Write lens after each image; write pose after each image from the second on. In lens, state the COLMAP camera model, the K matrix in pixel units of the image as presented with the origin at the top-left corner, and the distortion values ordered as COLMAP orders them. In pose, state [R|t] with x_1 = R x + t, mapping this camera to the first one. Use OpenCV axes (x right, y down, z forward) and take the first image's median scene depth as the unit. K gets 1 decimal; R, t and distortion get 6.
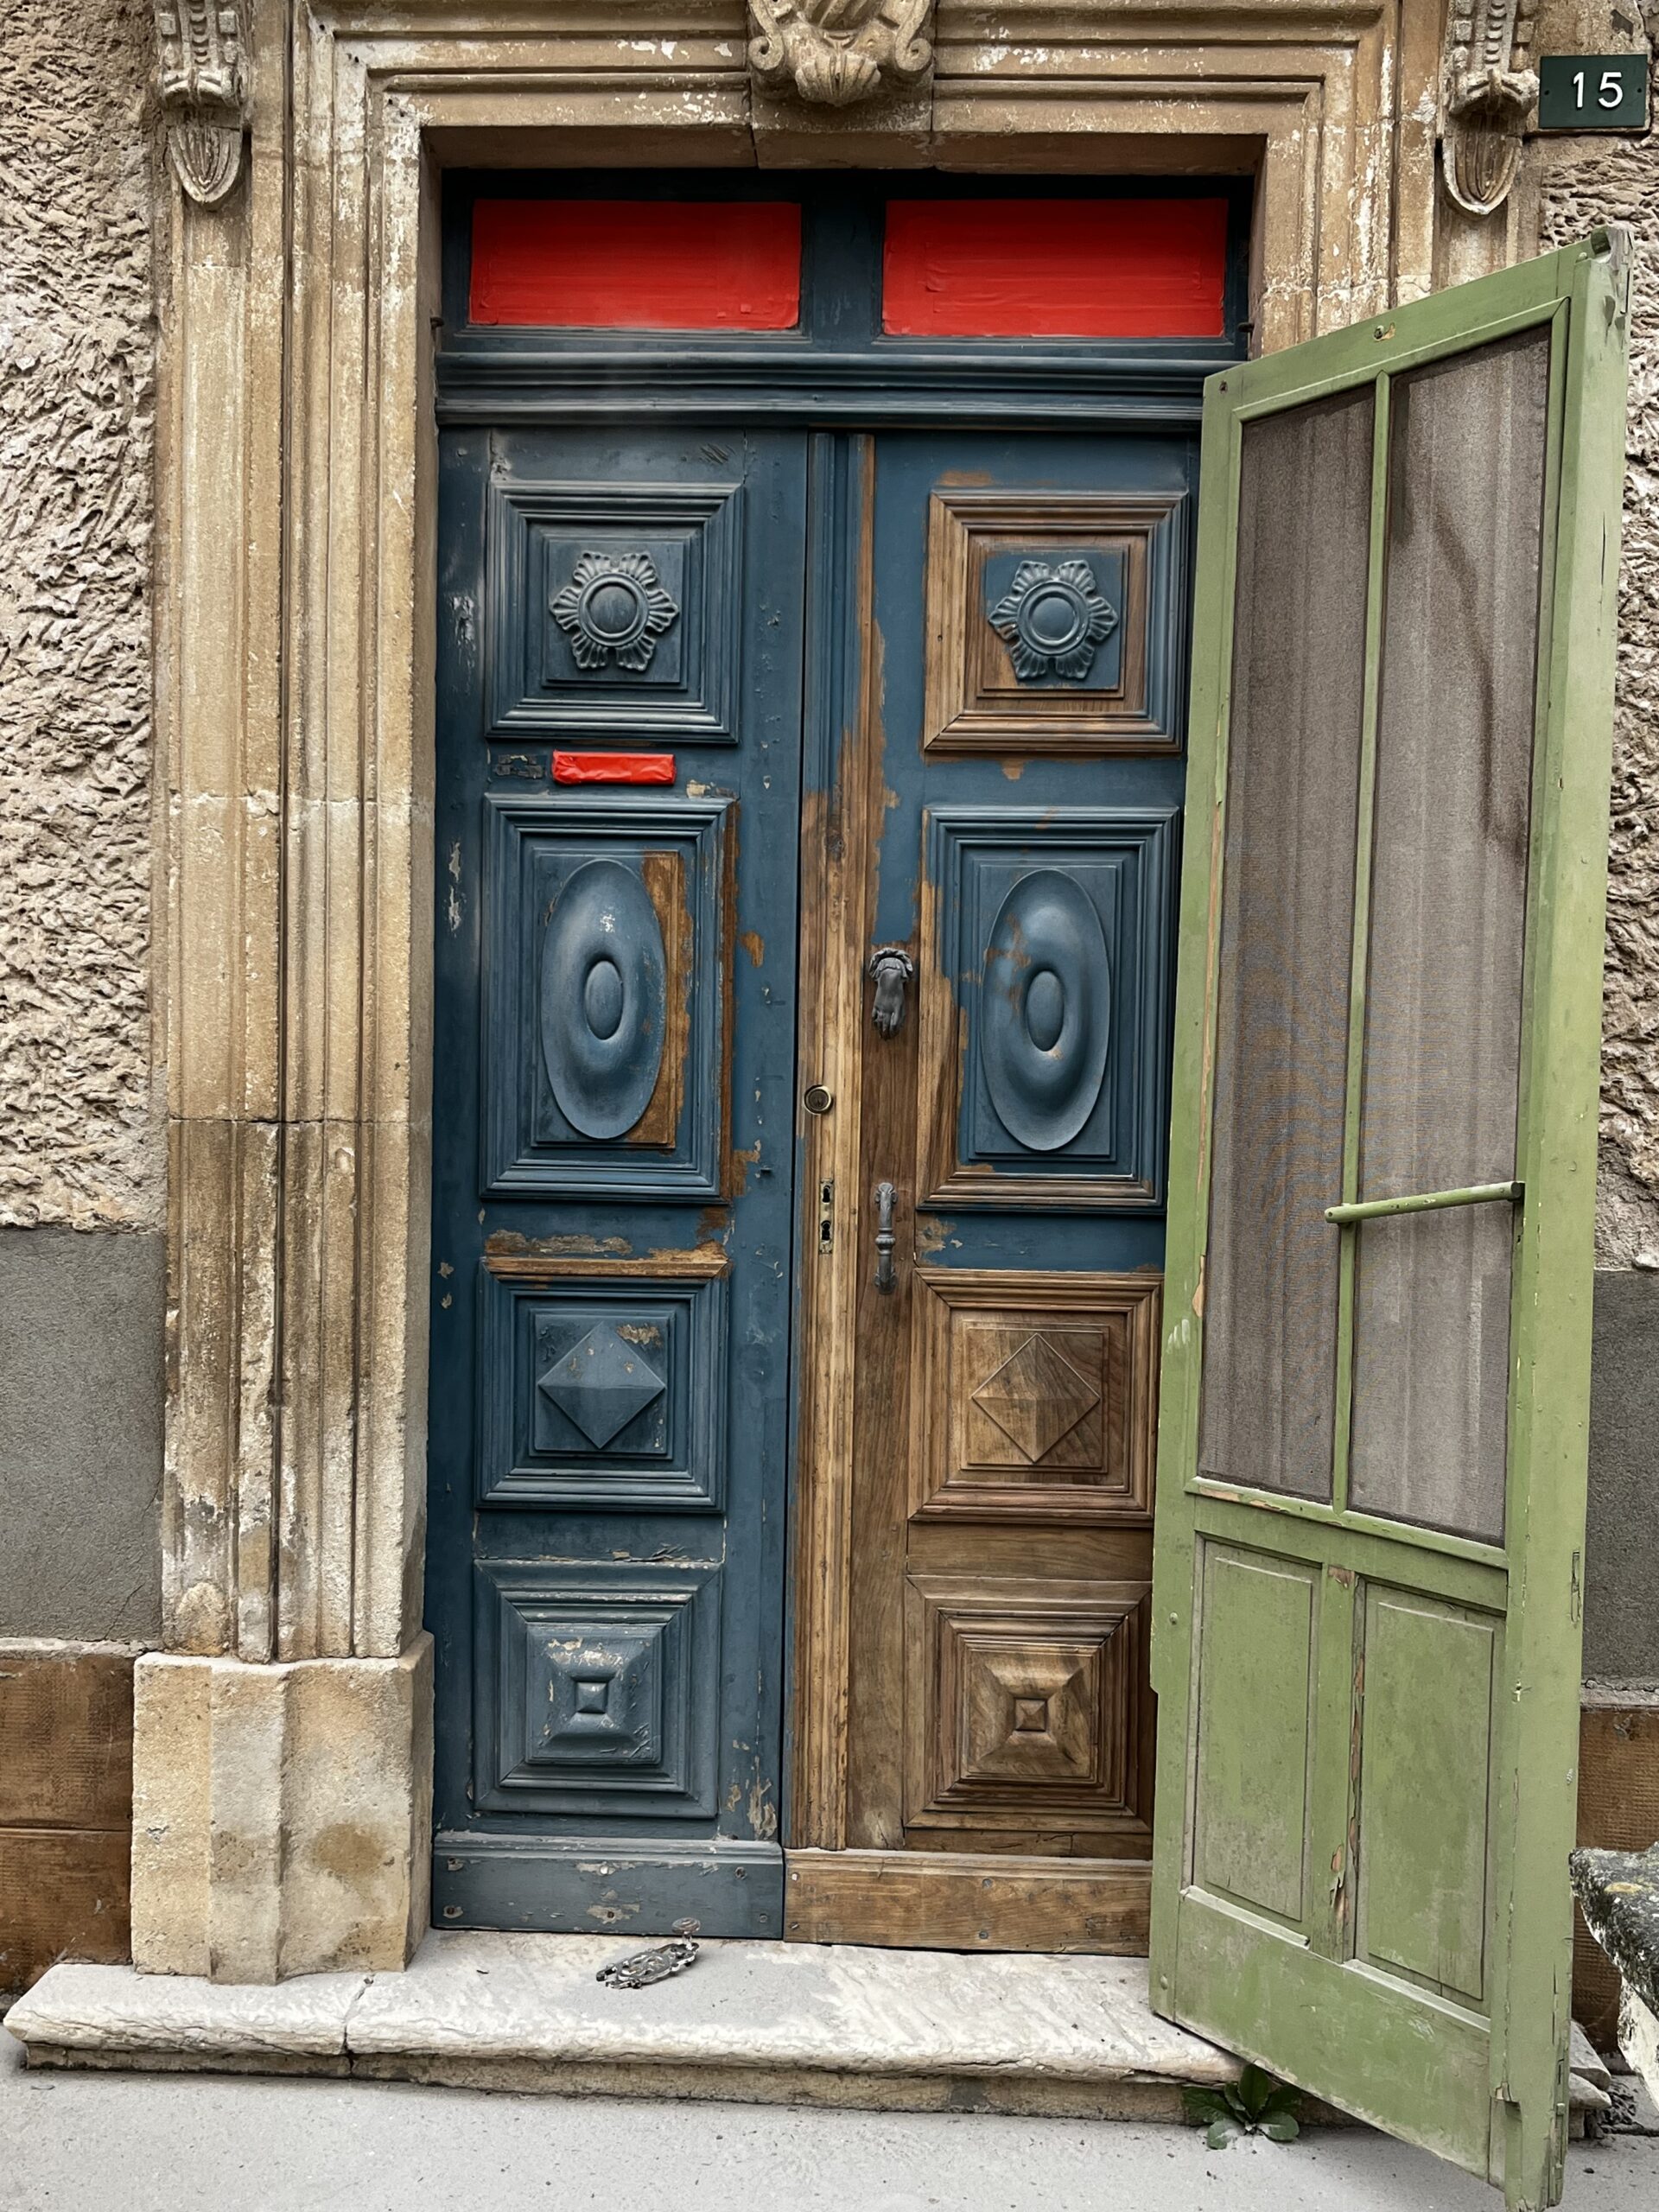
lens RADIAL K [[2242.3, 0, 836.3], [0, 2242.3, 1089.7], [0, 0, 1]] dist [0.031472, 0.000000]
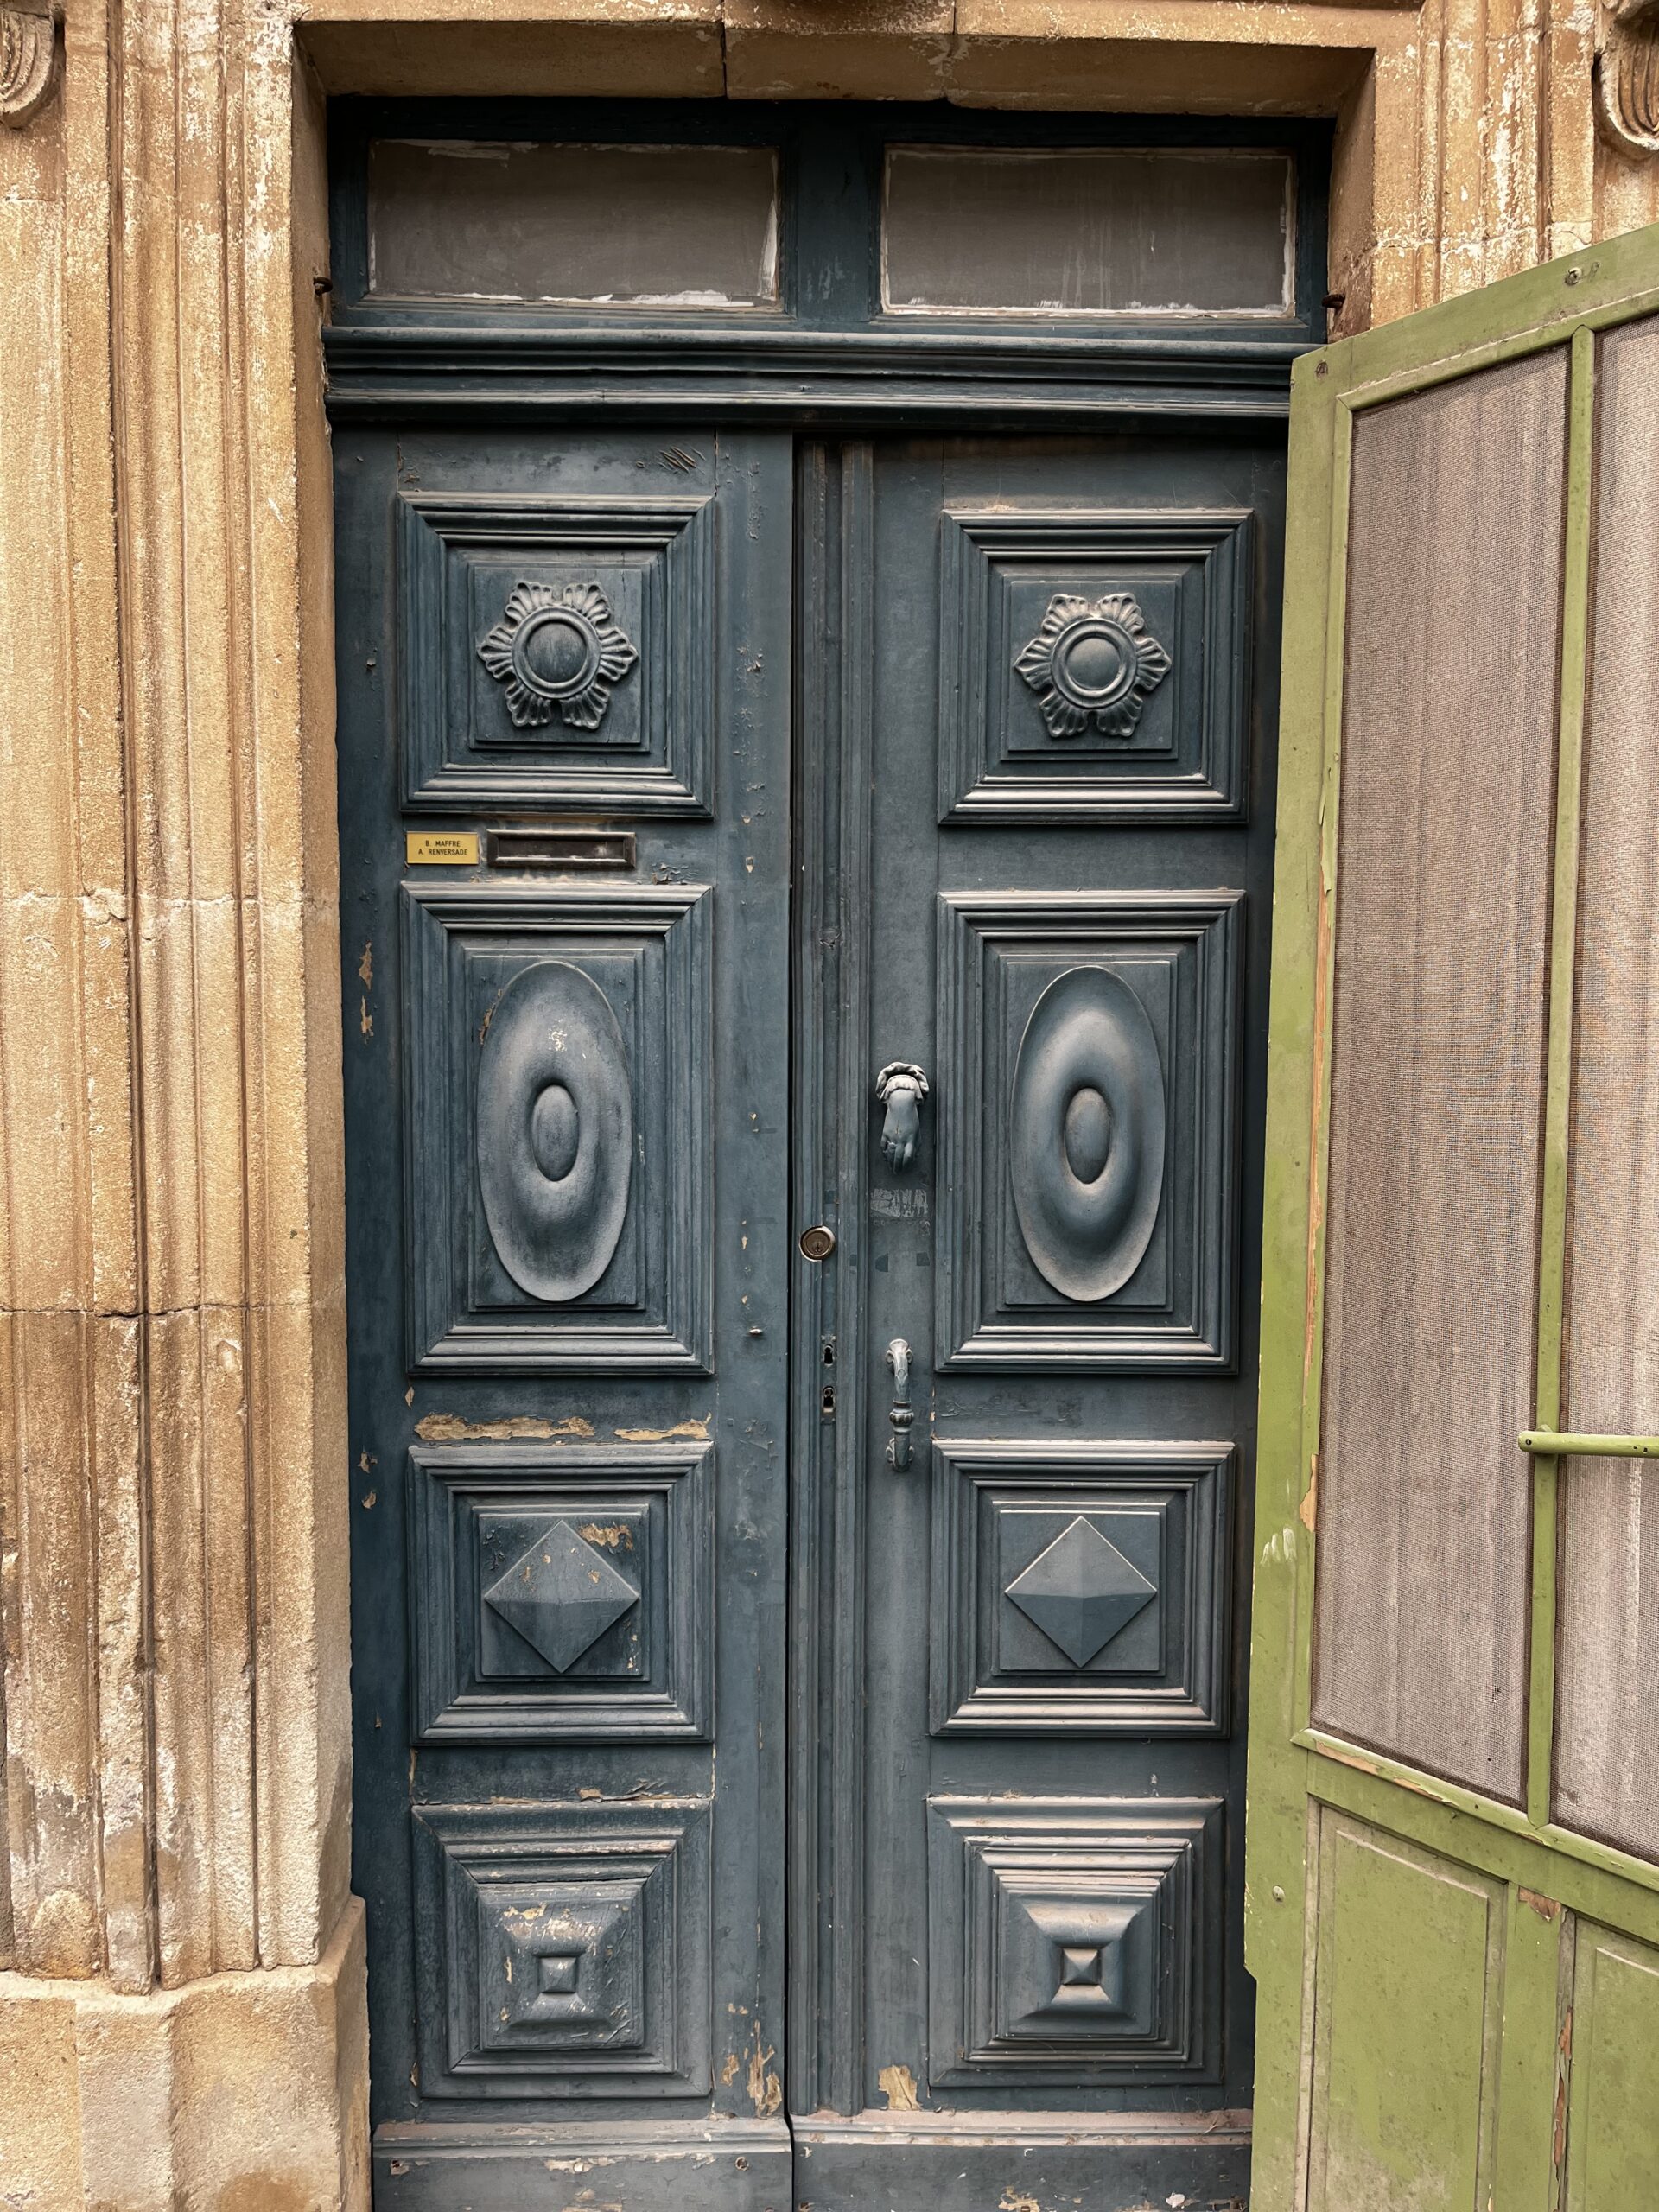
lens RADIAL K [[1699.9, 0, 828.9], [0, 1699.9, 1099.9], [0, 0, 1]] dist [0.044449, -0.071172]
pose [[0.997722, -0.019447, 0.064596, -0.045645], [0.017437, 0.999350, 0.031543, -0.073109], [-0.065168, -0.030345, 0.997413, 0.388323]]
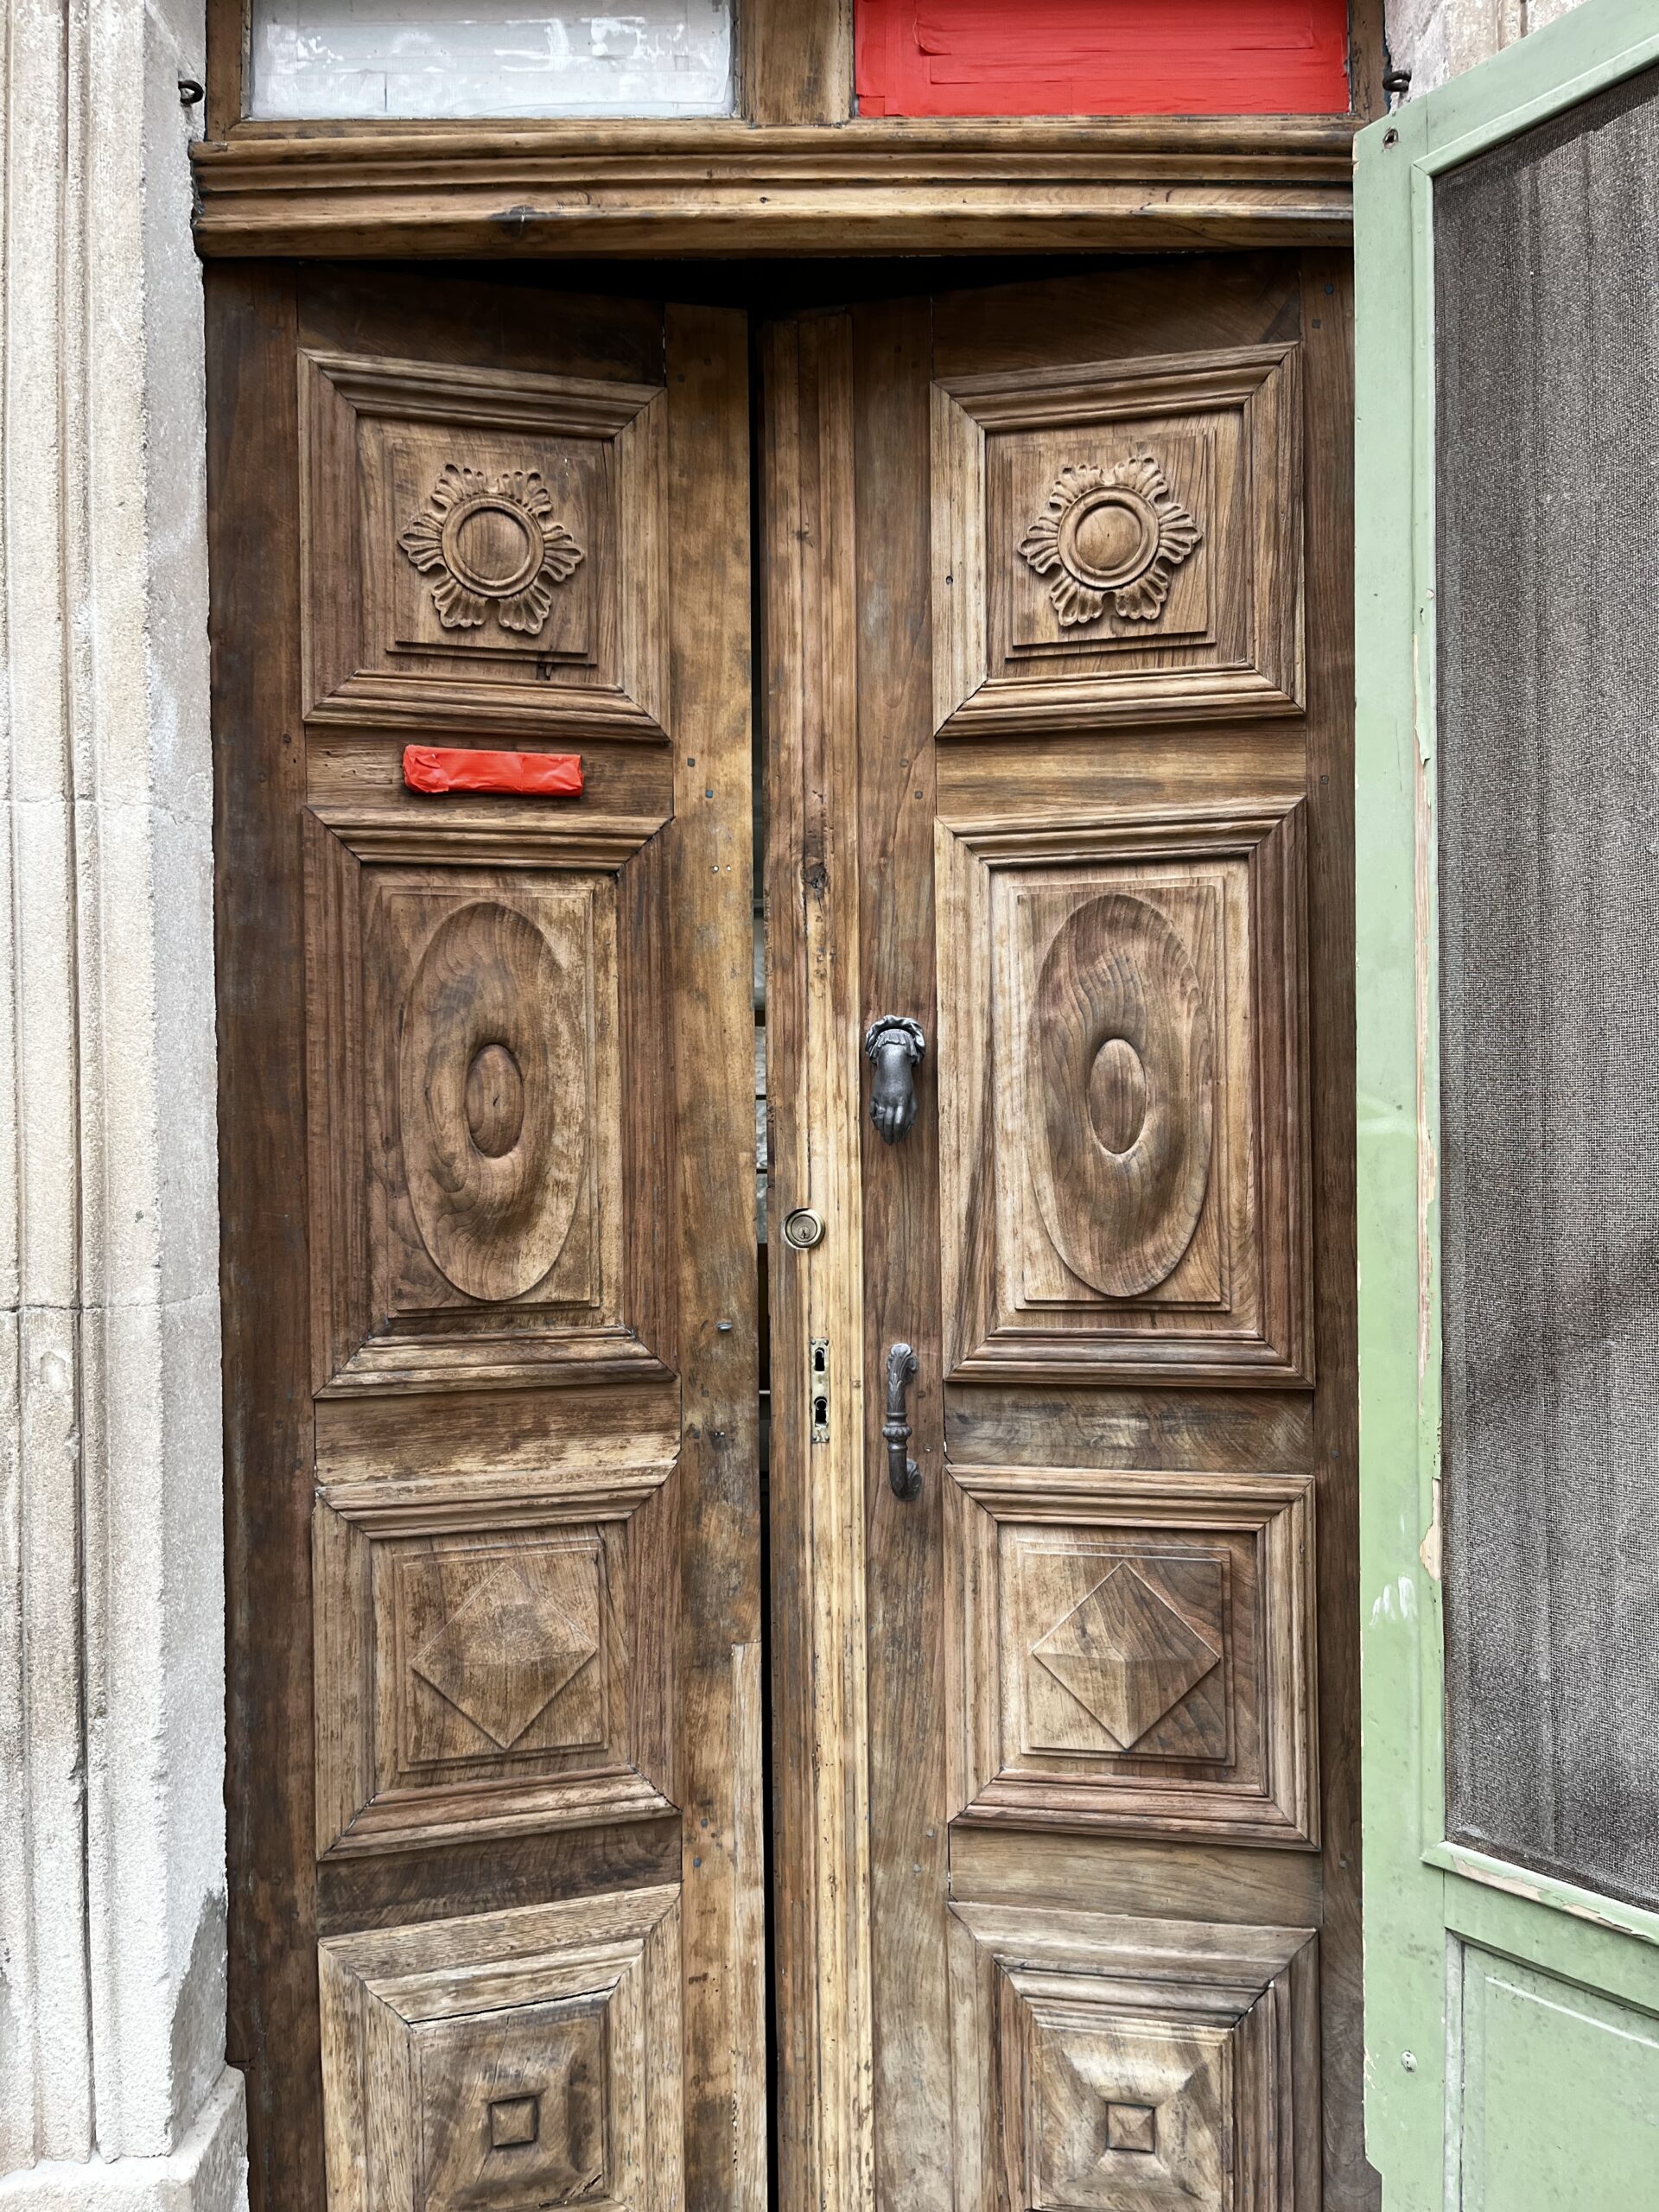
lens RADIAL K [[1699.9, 0, 833.9], [0, 1699.9, 1099.7], [0, 0, 1]] dist [0.044449, -0.071172]
pose [[0.998598, -0.033392, 0.041072, -0.018997], [0.034927, 0.998696, -0.037242, -0.018525], [-0.039775, 0.038625, 0.998462, 0.508512]]
